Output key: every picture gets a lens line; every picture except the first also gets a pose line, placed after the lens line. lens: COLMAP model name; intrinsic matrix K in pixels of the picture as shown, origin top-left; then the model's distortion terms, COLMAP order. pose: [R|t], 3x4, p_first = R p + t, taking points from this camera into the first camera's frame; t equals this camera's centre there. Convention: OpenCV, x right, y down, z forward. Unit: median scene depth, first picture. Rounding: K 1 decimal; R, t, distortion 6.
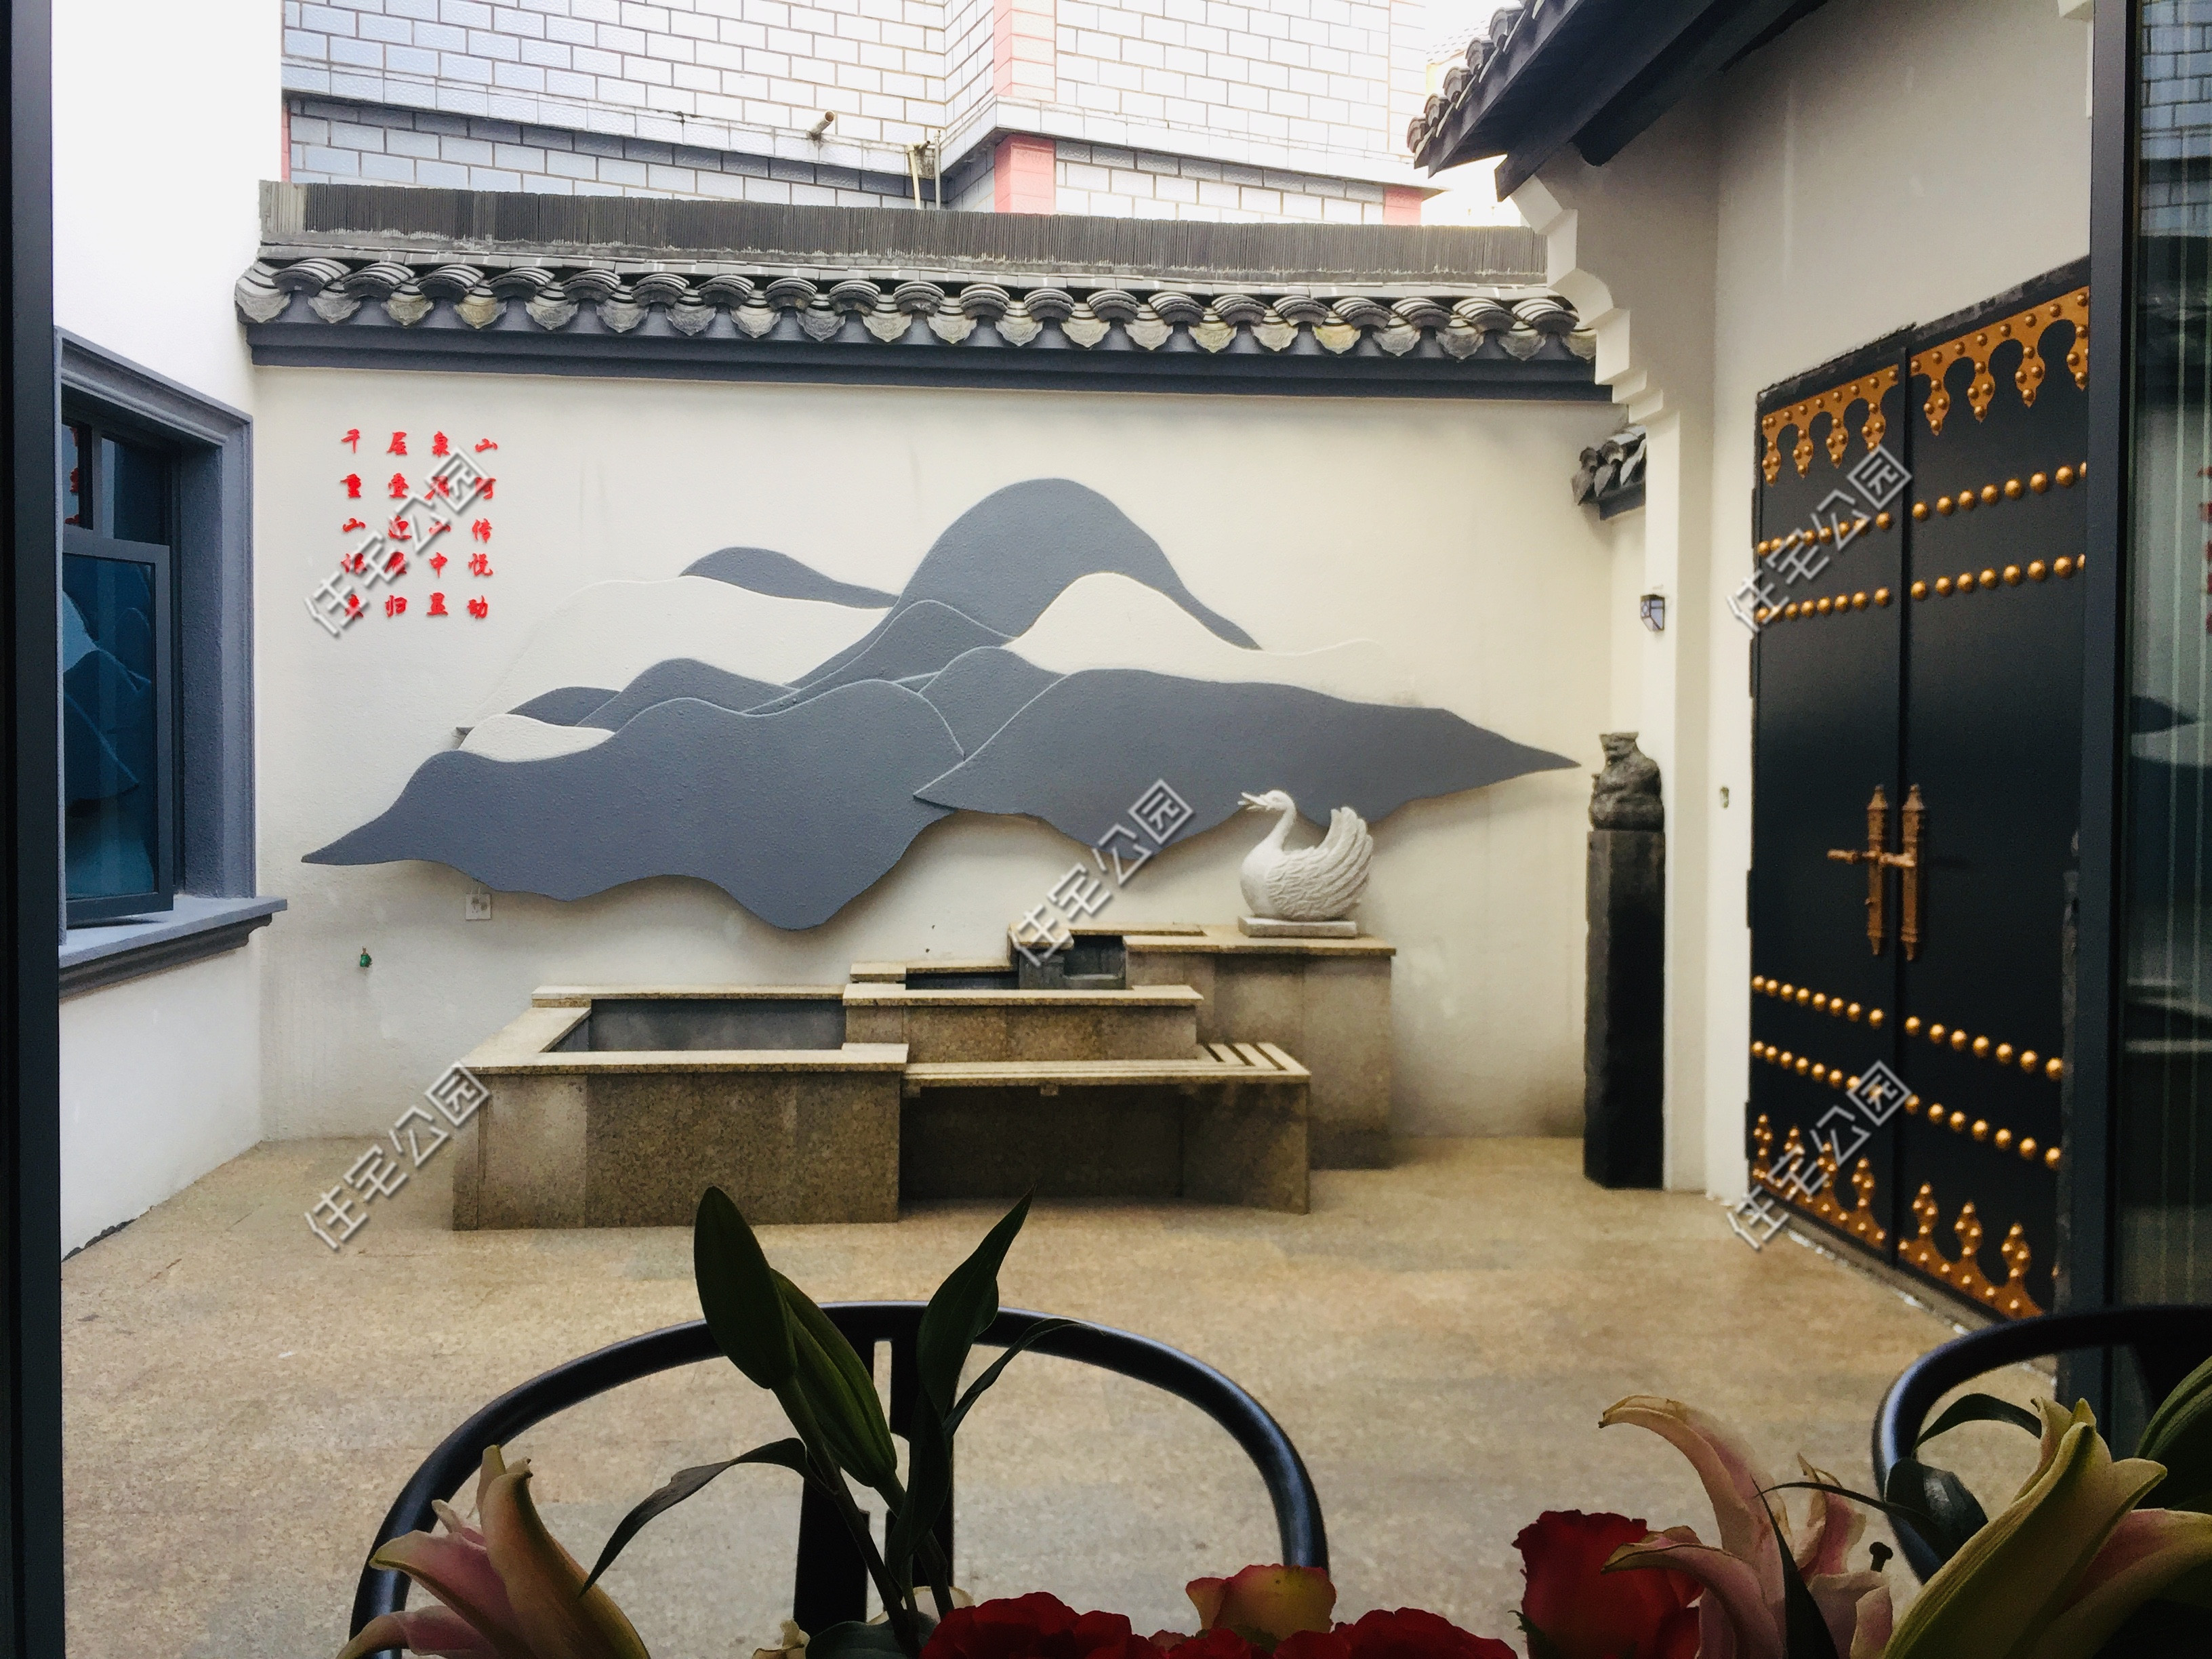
lens RADIAL K [[1887.8, 0, 1118.9], [0, 1887.8, 825.4], [0, 0, 1]] dist [0.088588, -0.122431]
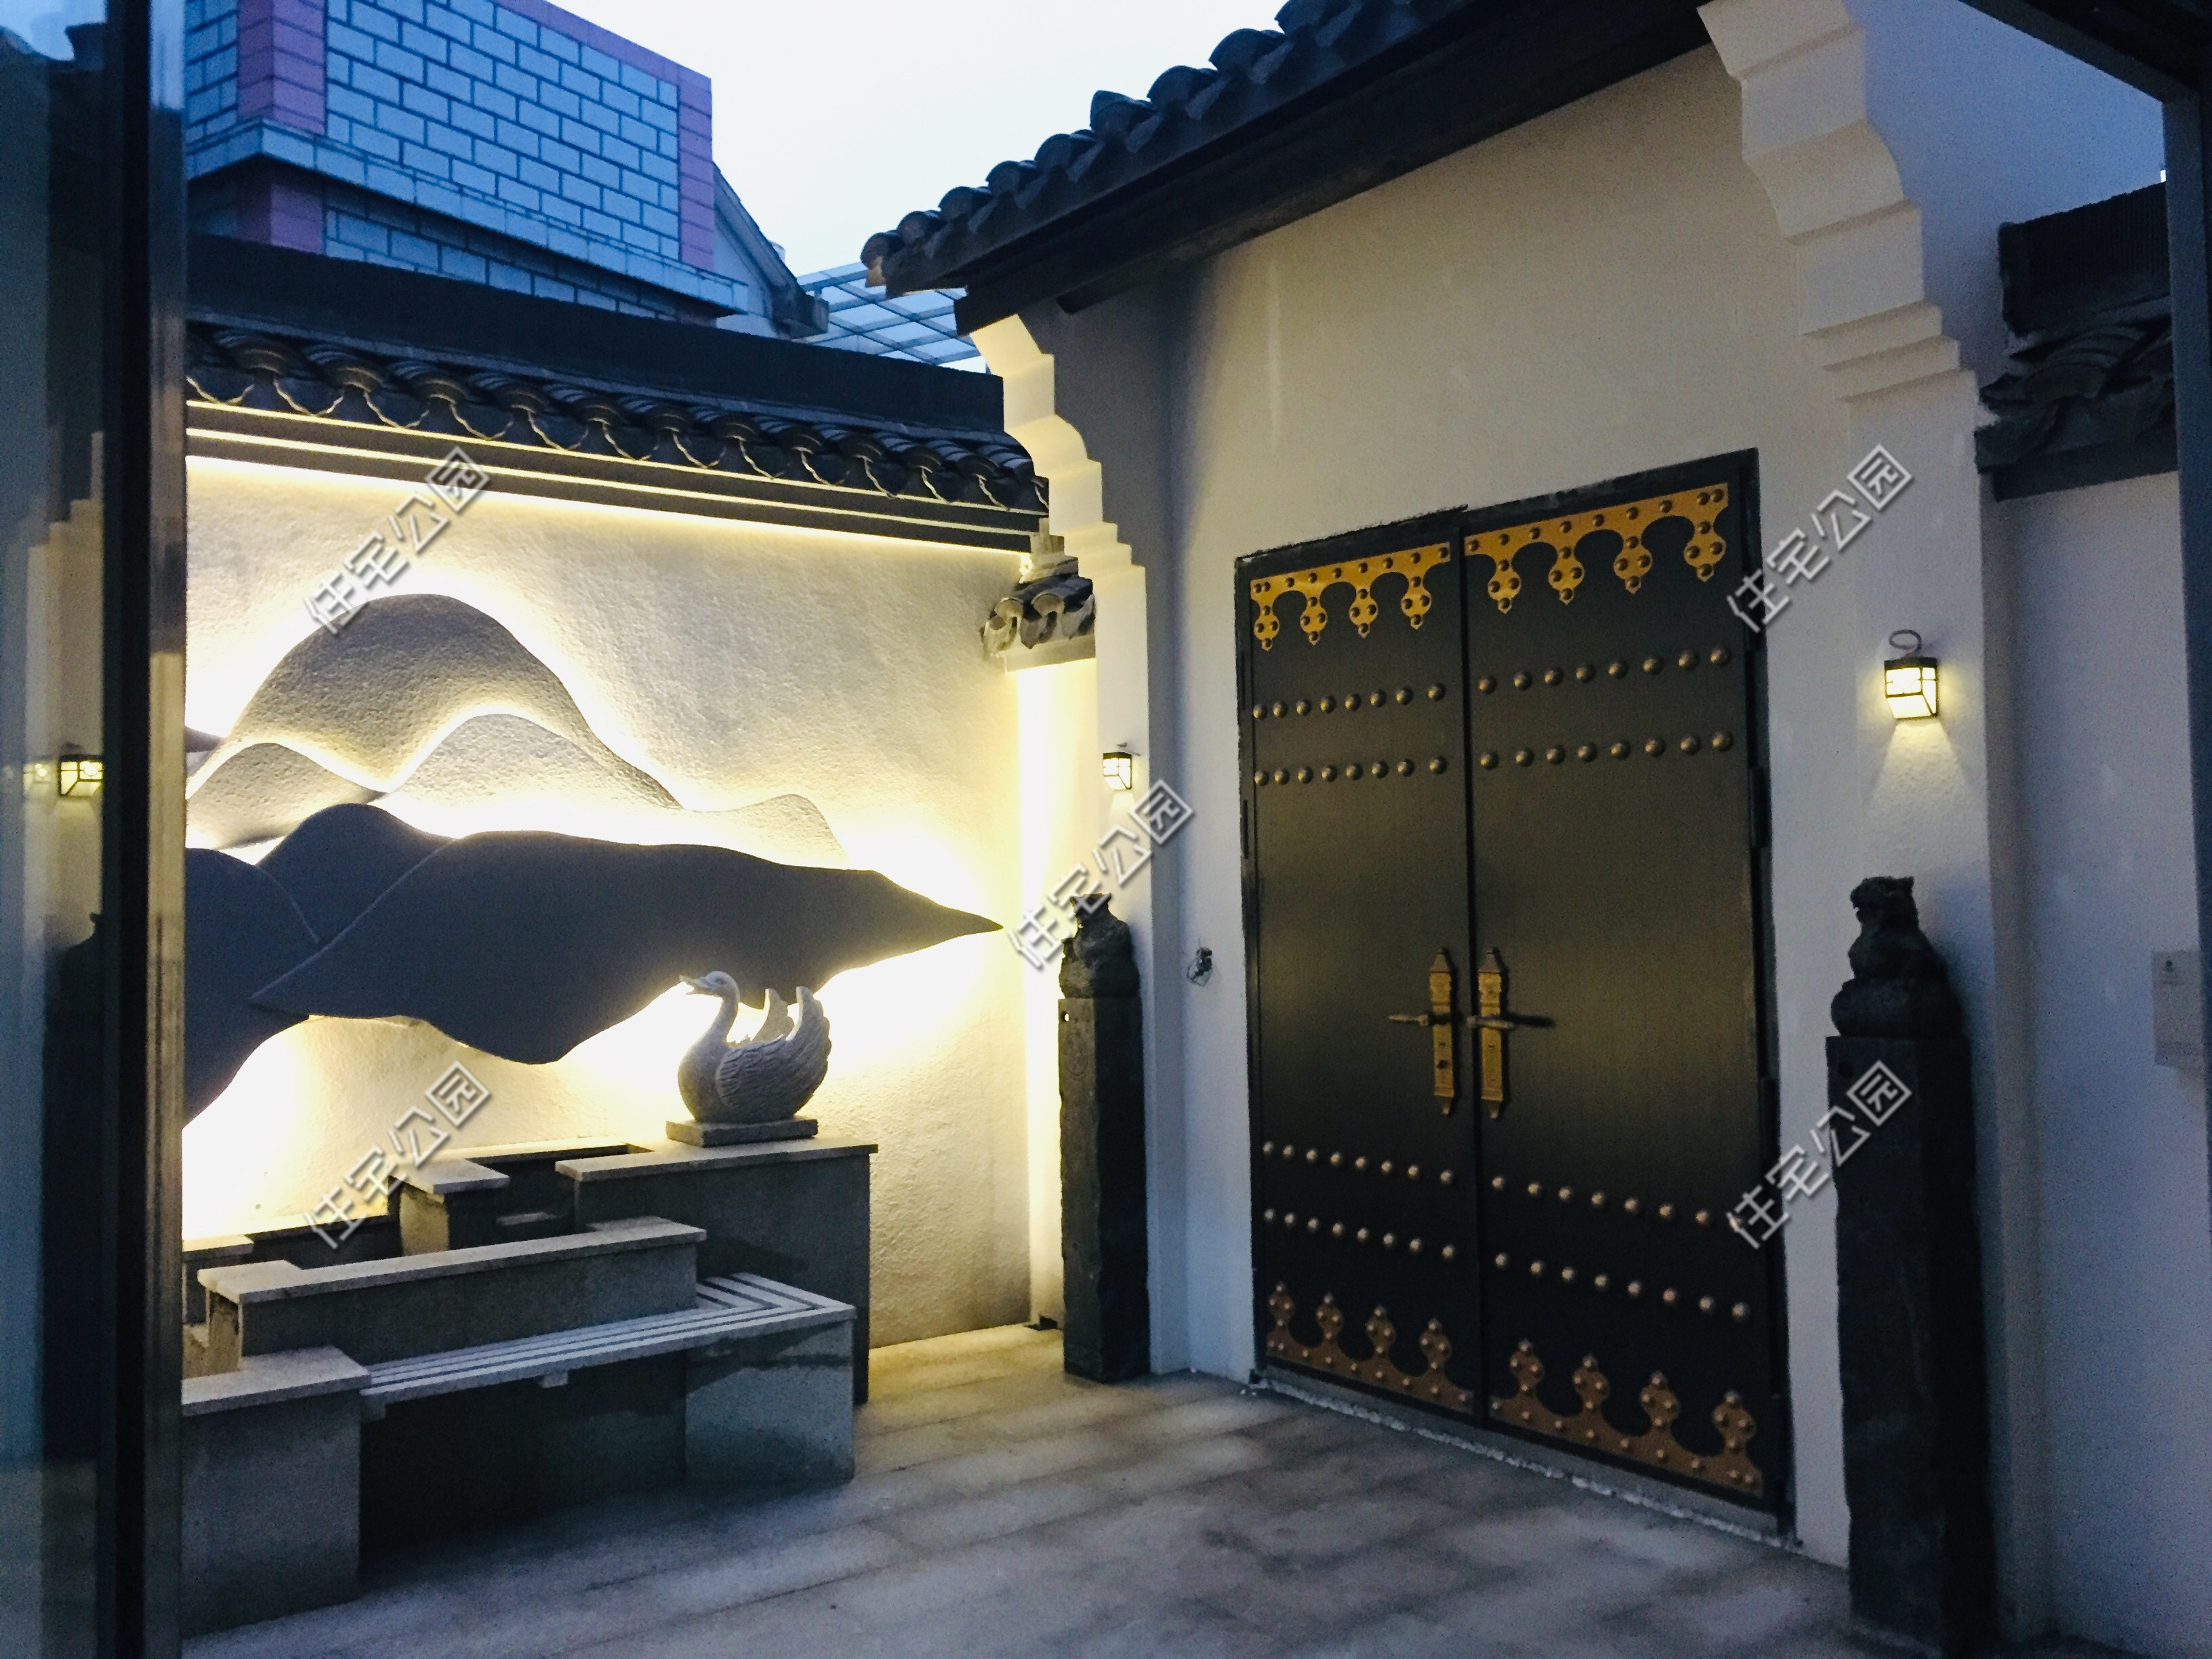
lens RADIAL K [[1872.0, 0, 1103.5], [0, 1872.0, 826.8], [0, 0, 1]] dist [0.088444, -0.101159]
pose [[0.852979, -0.005105, 0.521920, -0.252597], [0.040751, 0.997551, -0.056842, -0.032220], [-0.520352, 0.069753, 0.851098, 0.209770]]
